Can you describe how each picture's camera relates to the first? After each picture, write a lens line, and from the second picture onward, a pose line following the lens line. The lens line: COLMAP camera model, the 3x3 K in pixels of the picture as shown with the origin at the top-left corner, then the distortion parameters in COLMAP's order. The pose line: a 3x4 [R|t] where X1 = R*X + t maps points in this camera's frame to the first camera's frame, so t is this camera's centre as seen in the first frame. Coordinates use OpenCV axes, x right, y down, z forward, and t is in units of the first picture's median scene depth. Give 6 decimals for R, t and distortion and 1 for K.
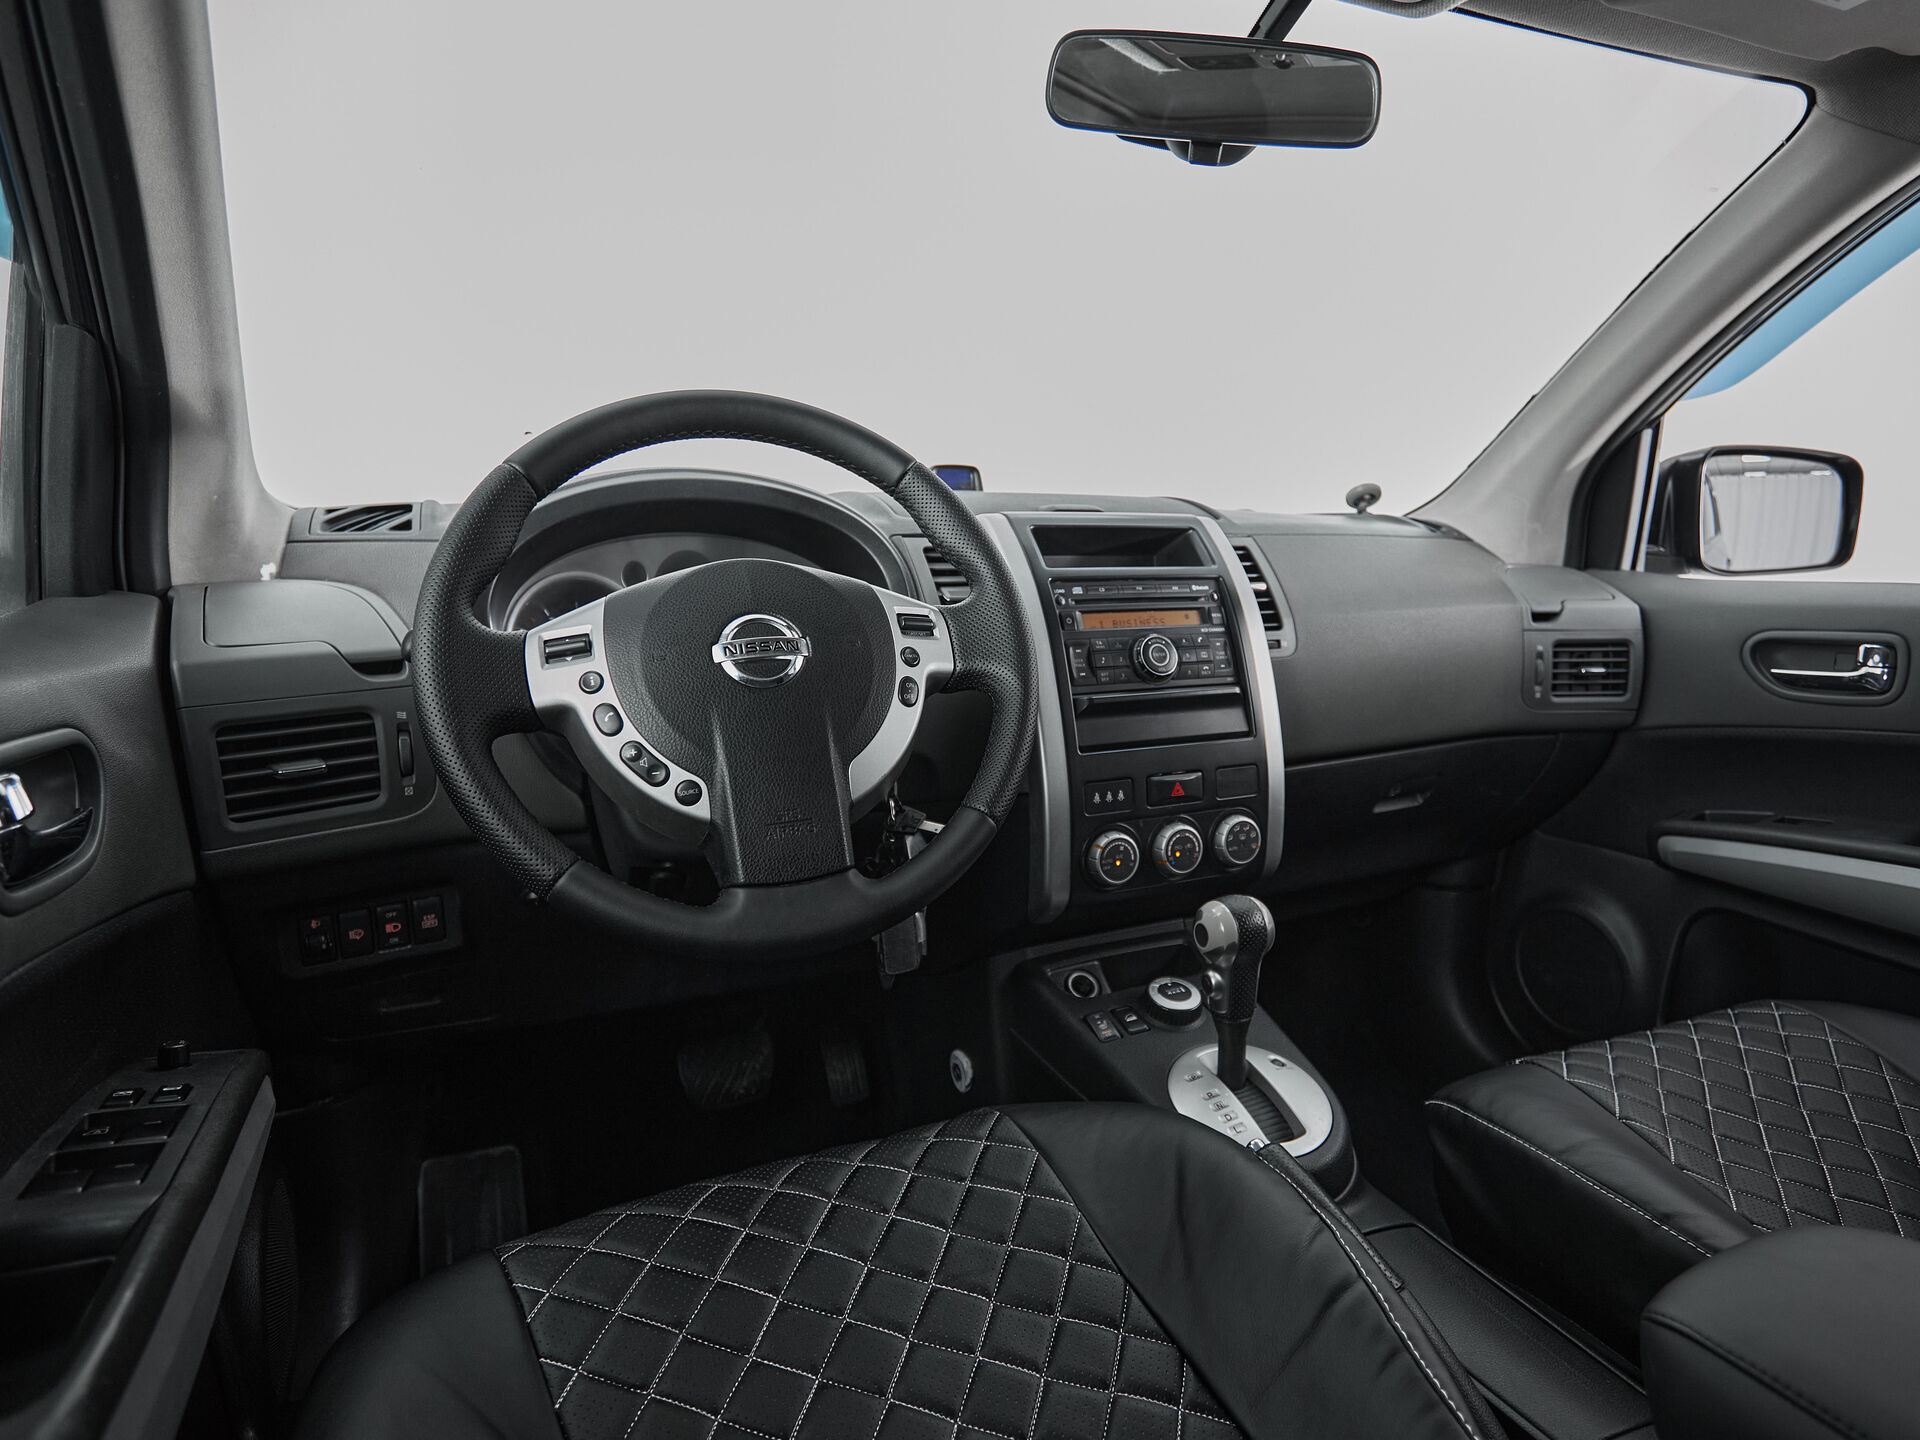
lens RADIAL K [[1076.8, 0, 1011.8], [0, 1076.8, 730.2], [0, 0, 1]] dist [-0.004514, -0.000353]
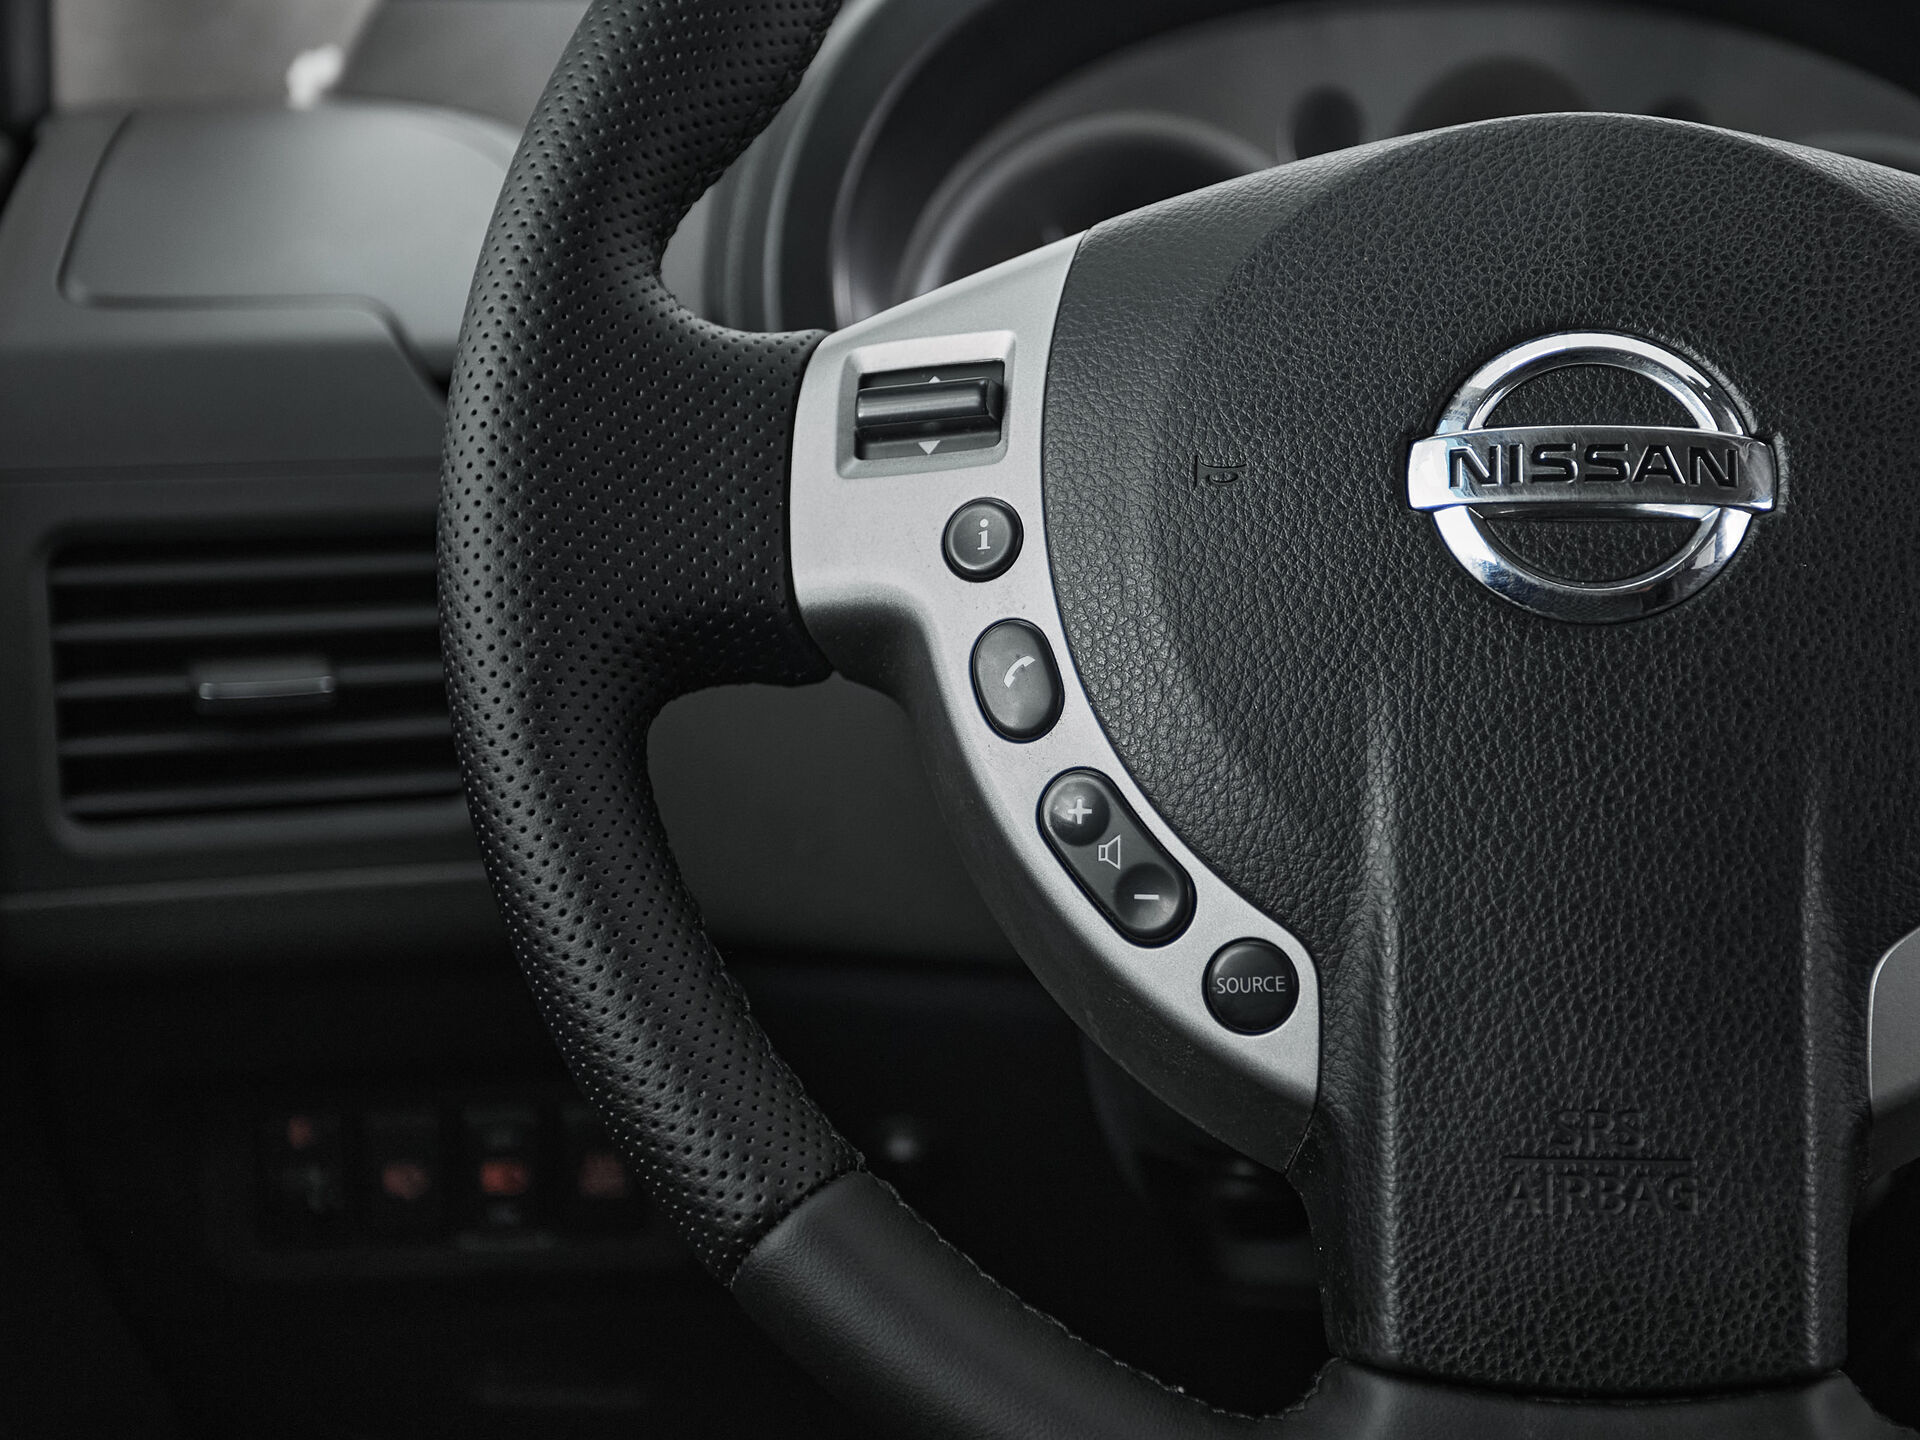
lens RADIAL K [[3233.8, 0, 1109.5], [0, 3233.8, 720.0], [0, 0, 1]] dist [0.034088, -0.102959]
pose [[0.884922, 0.127495, -0.447948, 0.015306], [-0.106706, 0.991719, 0.071466, -0.041421], [0.453350, -0.015443, 0.891199, 0.176174]]
